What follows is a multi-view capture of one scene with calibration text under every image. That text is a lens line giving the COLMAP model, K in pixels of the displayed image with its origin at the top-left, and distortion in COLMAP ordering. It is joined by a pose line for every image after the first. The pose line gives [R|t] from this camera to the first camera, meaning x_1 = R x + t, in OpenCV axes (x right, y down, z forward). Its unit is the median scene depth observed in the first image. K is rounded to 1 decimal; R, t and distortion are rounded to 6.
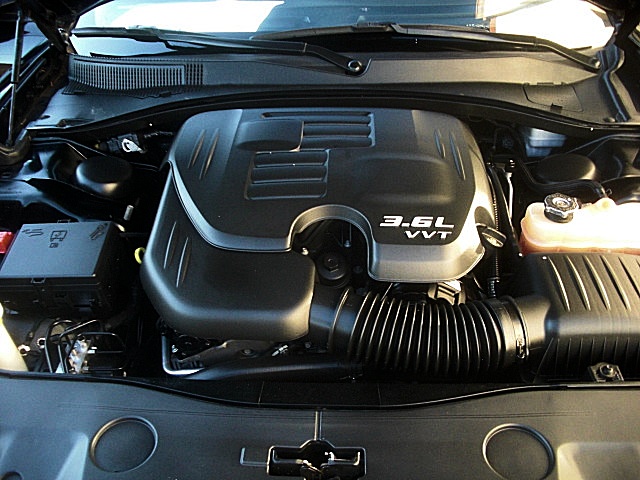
lens RADIAL K [[617.3, 0, 311.2], [0, 617.3, 242.3], [0, 0, 1]] dist [-0.219693, 0.208627]
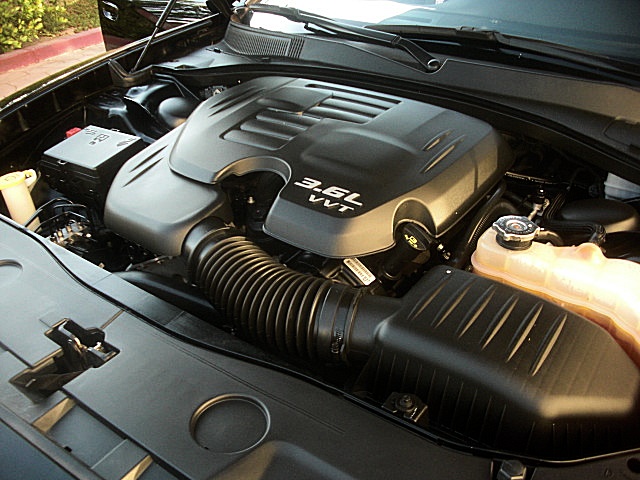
lens RADIAL K [[617.3, 0, 311.2], [0, 617.3, 242.3], [0, 0, 1]] dist [-0.219693, 0.208627]
pose [[0.839160, 0.296190, -0.456159, 0.555319], [-0.331491, 0.943454, 0.002778, 0.044501], [0.431188, 0.148882, 0.889894, 0.152313]]
